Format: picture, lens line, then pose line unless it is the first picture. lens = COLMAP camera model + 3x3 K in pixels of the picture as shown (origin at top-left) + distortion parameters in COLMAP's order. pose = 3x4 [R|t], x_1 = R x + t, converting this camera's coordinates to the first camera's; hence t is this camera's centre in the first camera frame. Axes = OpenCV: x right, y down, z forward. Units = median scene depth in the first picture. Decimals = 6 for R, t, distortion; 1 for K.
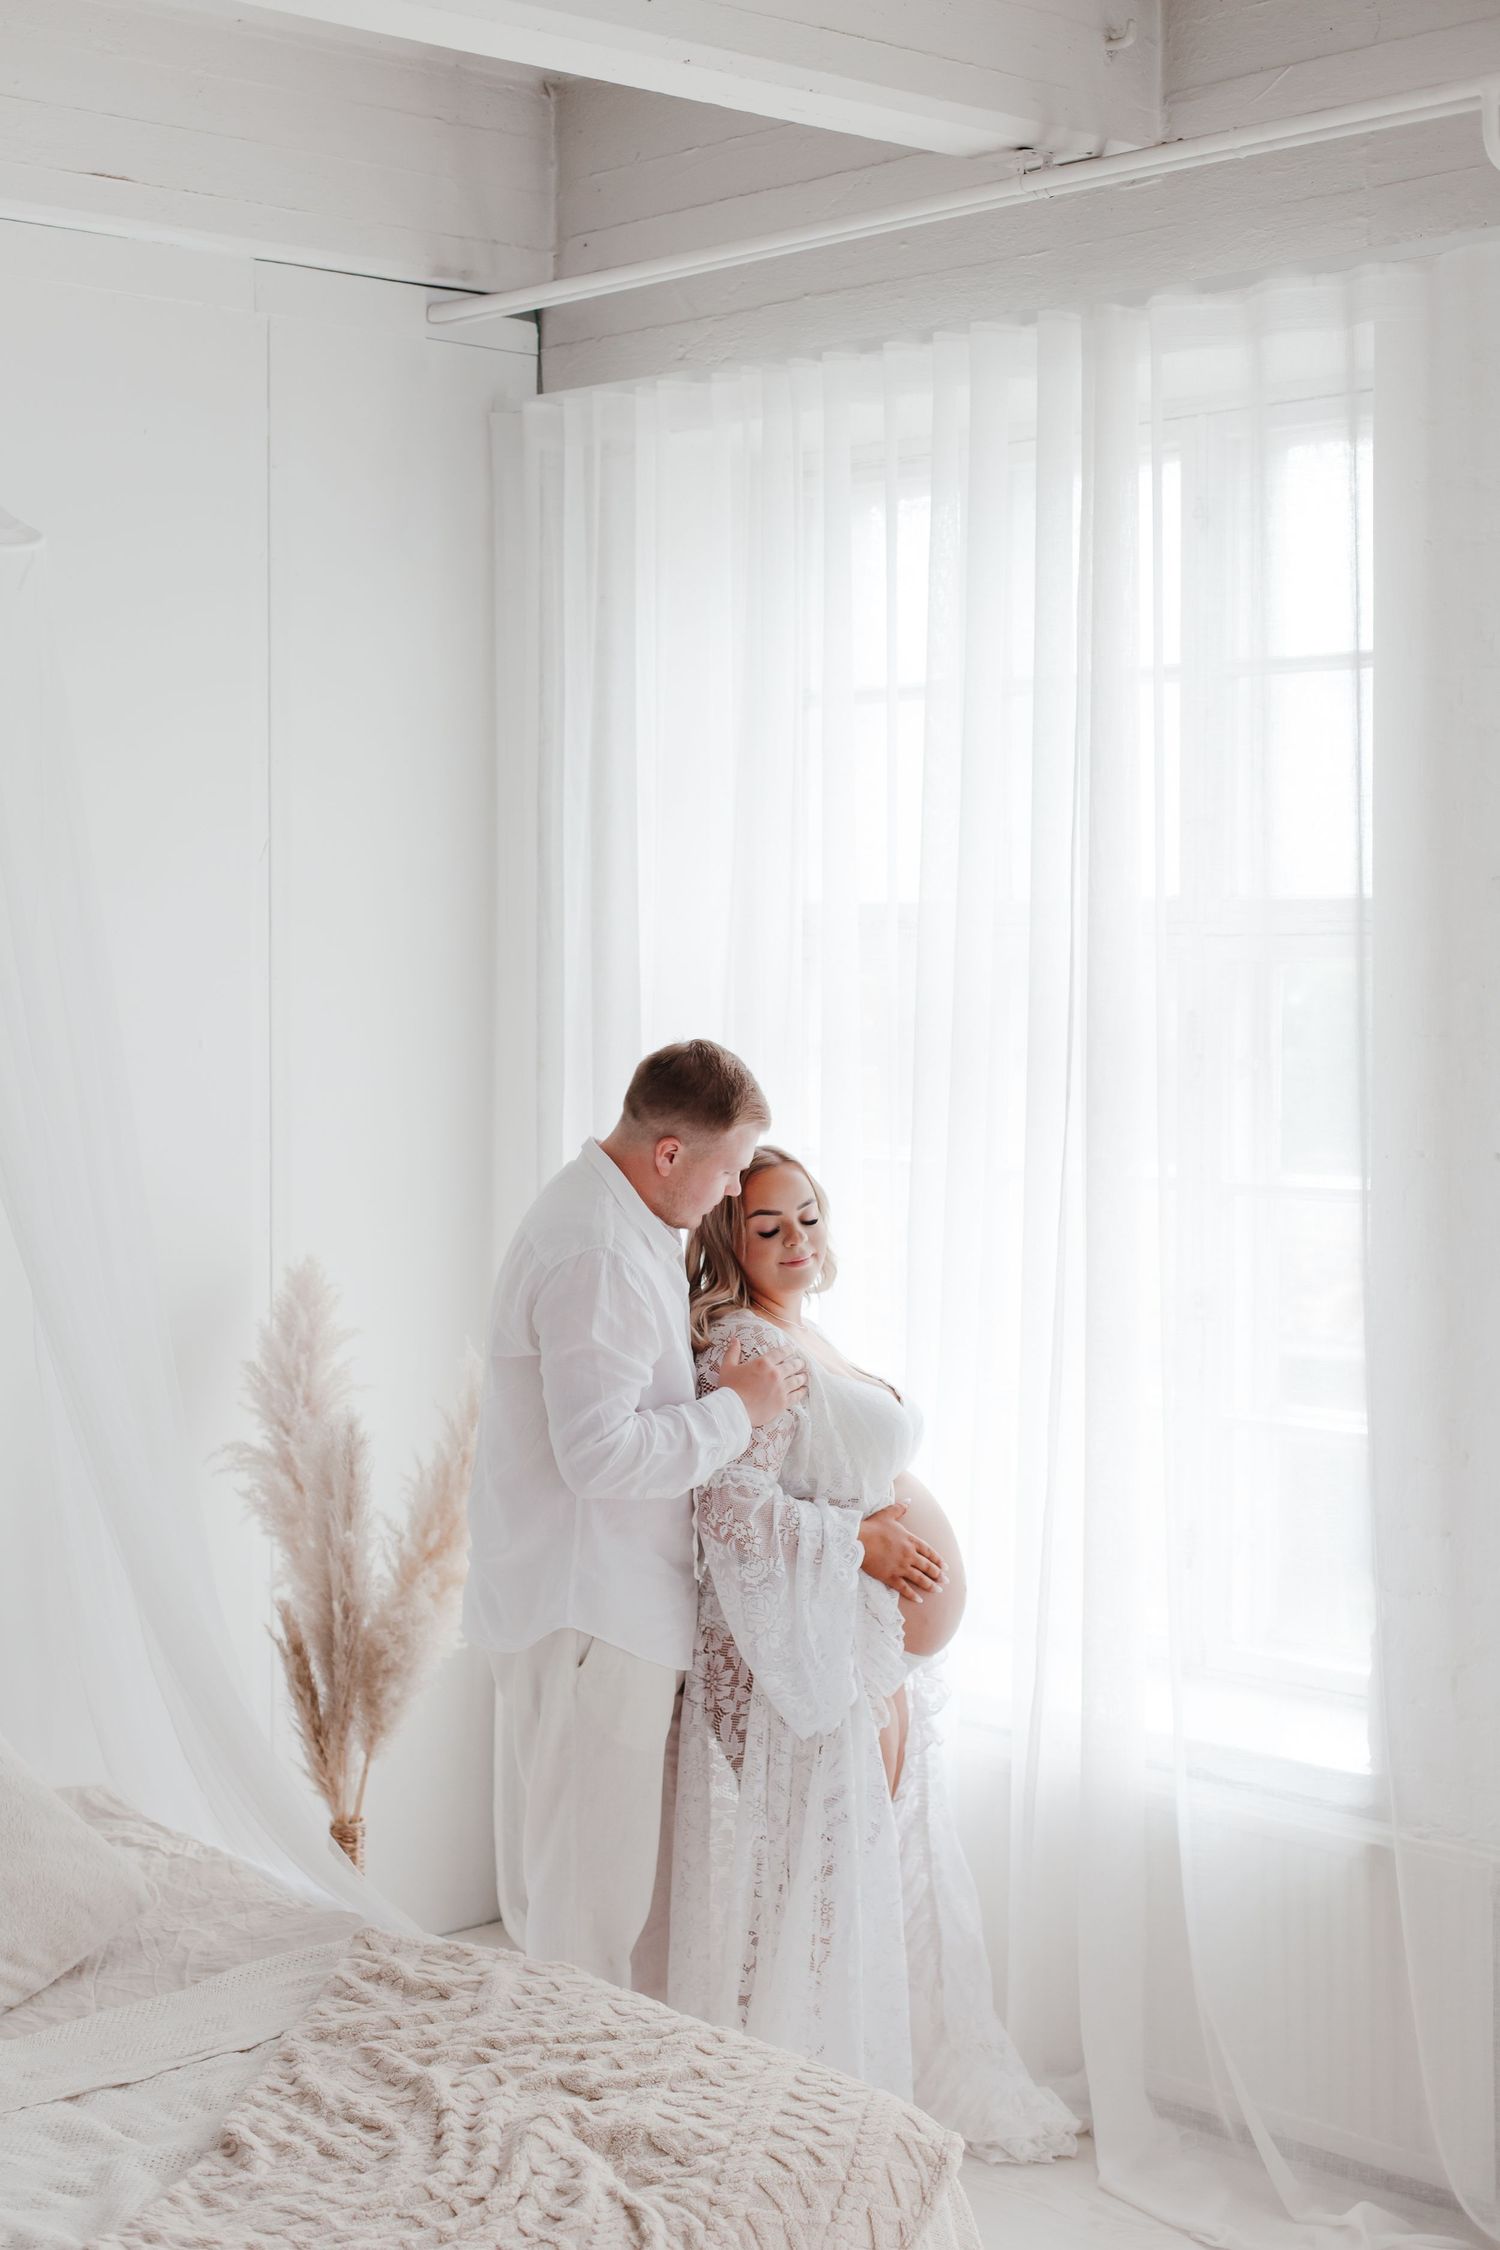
lens RADIAL K [[3074.1, 0, 750.0], [0, 3074.1, 1125.0], [0, 0, 1]] dist [0.007050, 0.052174]
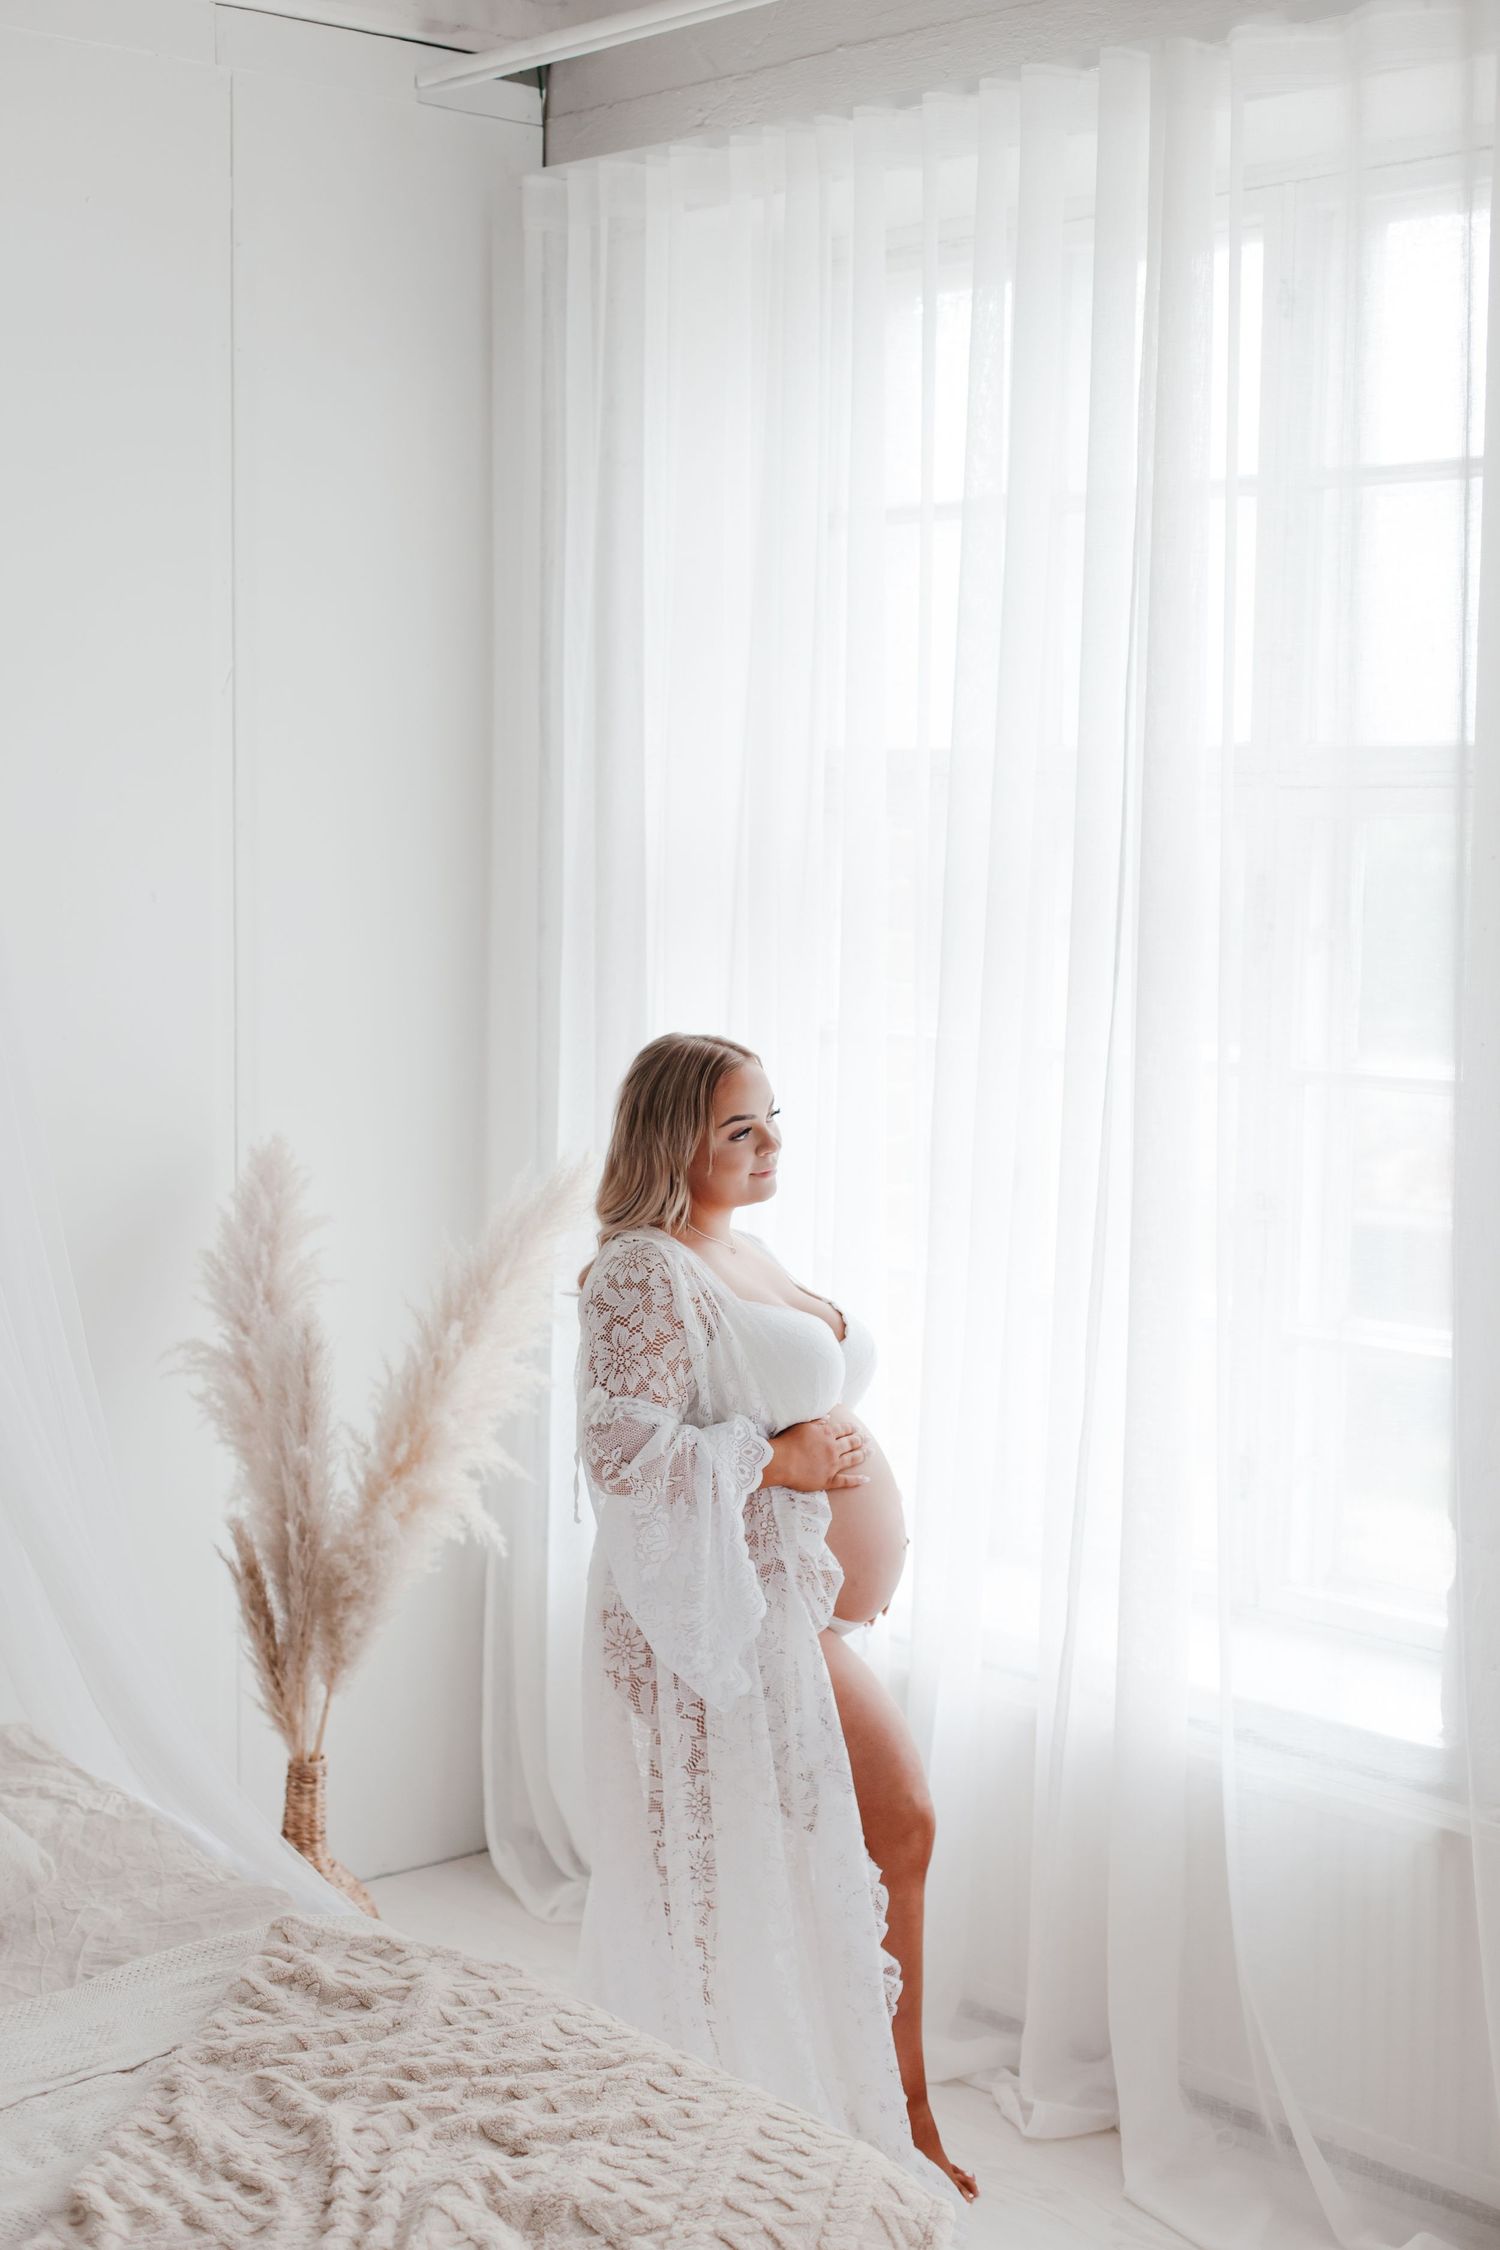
lens RADIAL K [[3119.9, 0, 754.7], [0, 3119.9, 1180.1], [0, 0, 1]] dist [0.017548, 0.002750]
pose [[0.999729, 0.015277, -0.017592, 0.017821], [-0.014170, 0.998012, 0.061408, -0.003241], [0.018495, -0.061142, 0.997958, 0.112703]]
